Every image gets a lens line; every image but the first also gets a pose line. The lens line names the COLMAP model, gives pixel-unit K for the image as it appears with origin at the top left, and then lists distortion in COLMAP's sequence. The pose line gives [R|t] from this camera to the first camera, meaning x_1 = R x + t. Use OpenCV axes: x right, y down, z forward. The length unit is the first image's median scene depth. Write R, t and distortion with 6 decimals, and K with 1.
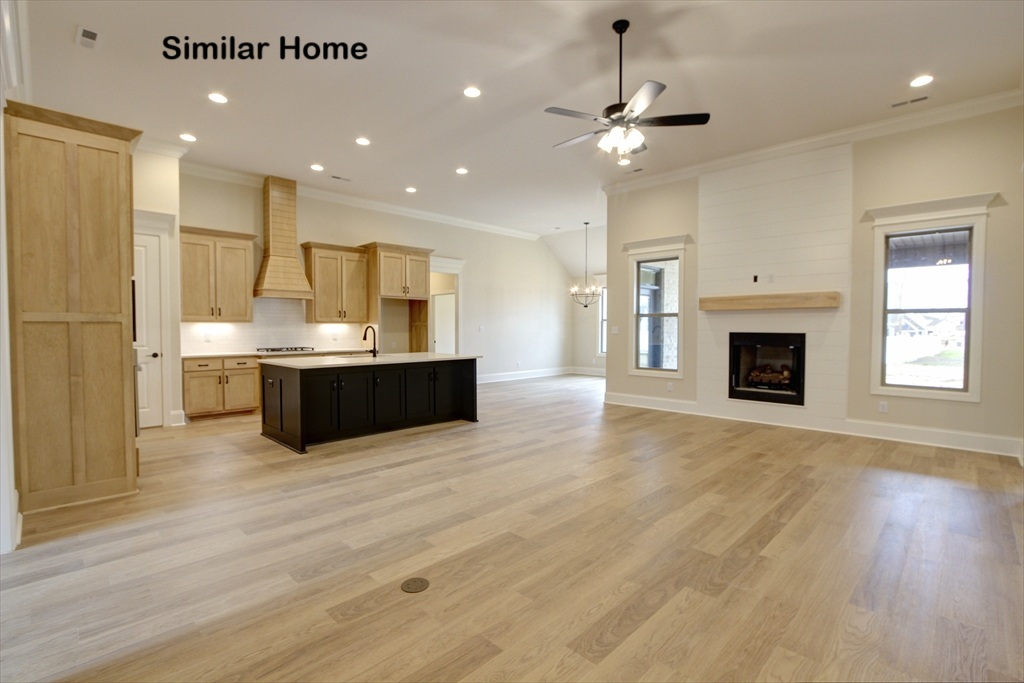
lens RADIAL K [[469.2, 0, 510.1], [0, 469.2, 339.3], [0, 0, 1]] dist [-0.022502, 0.001813]
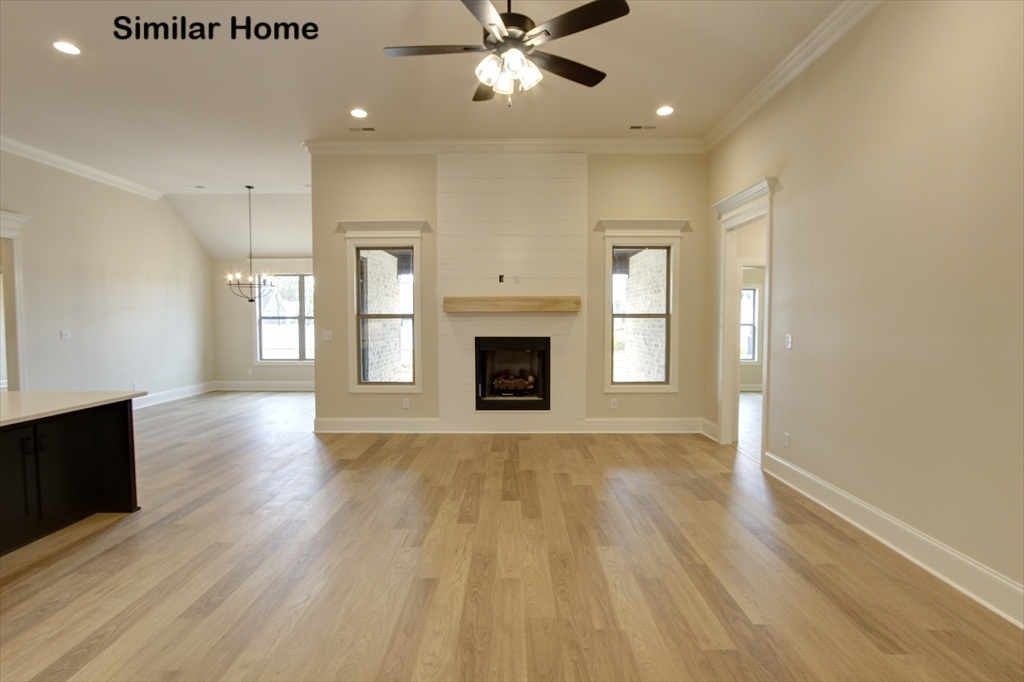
lens RADIAL K [[500.5, 0, 506.9], [0, 500.5, 339.6], [0, 0, 1]] dist [-0.022692, 0.005172]
pose [[0.719160, -0.032813, 0.694070, -0.157095], [0.022062, 0.999459, 0.024391, -0.032744], [-0.694494, -0.002229, 0.719495, 0.272543]]
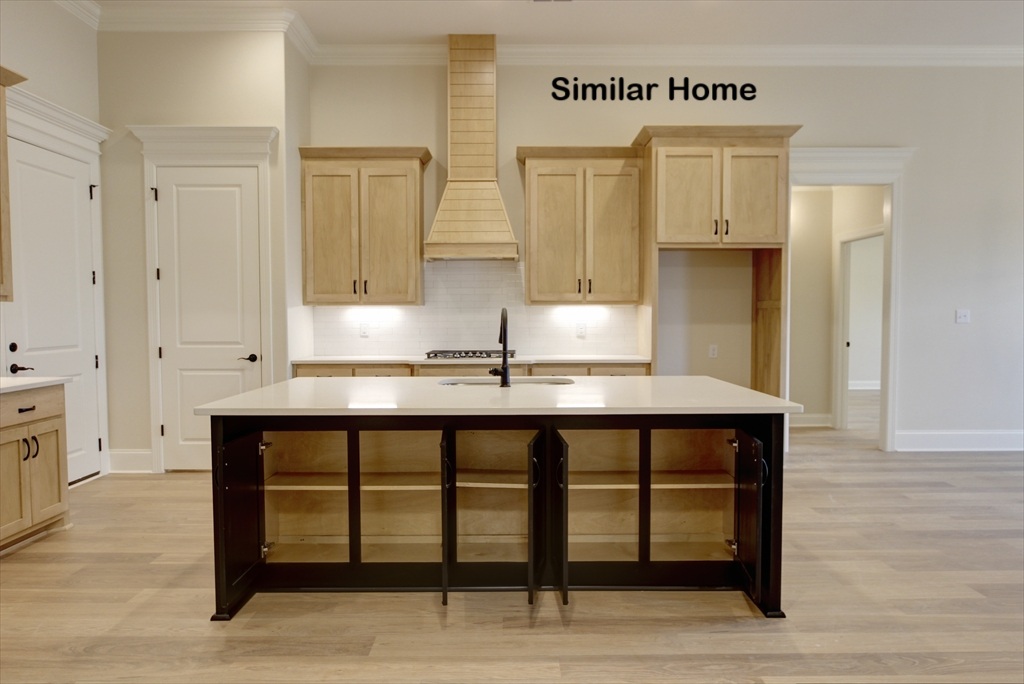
lens RADIAL K [[657.8, 0, 514.5], [0, 657.8, 342.3], [0, 0, 1]] dist [-0.015909, 0.002706]
pose [[0.708694, 0.025947, -0.705038, 0.104113], [-0.015356, 0.999654, 0.021355, -0.010387], [0.705348, -0.004308, 0.708848, 0.580034]]
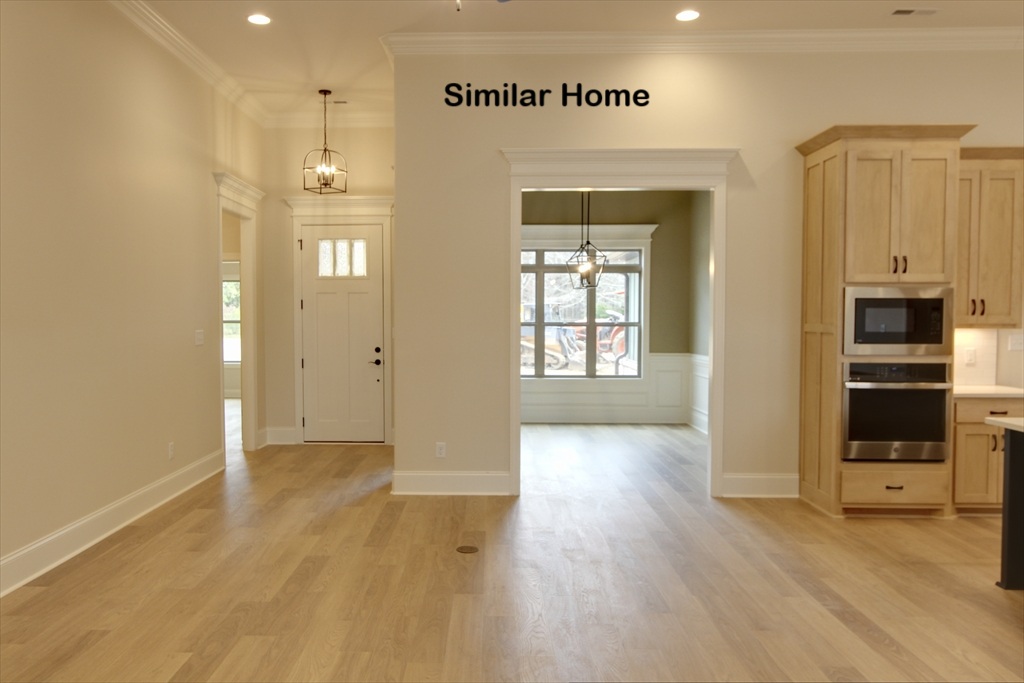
lens RADIAL K [[789.6, 0, 479.4], [0, 789.6, 349.3], [0, 0, 1]] dist [-0.004021, 0.002660]
pose [[-0.722187, 0.027168, -0.691164, 0.438061], [-0.019487, 0.998033, 0.059592, -0.047391], [0.691423, 0.056505, -0.720237, 0.905338]]
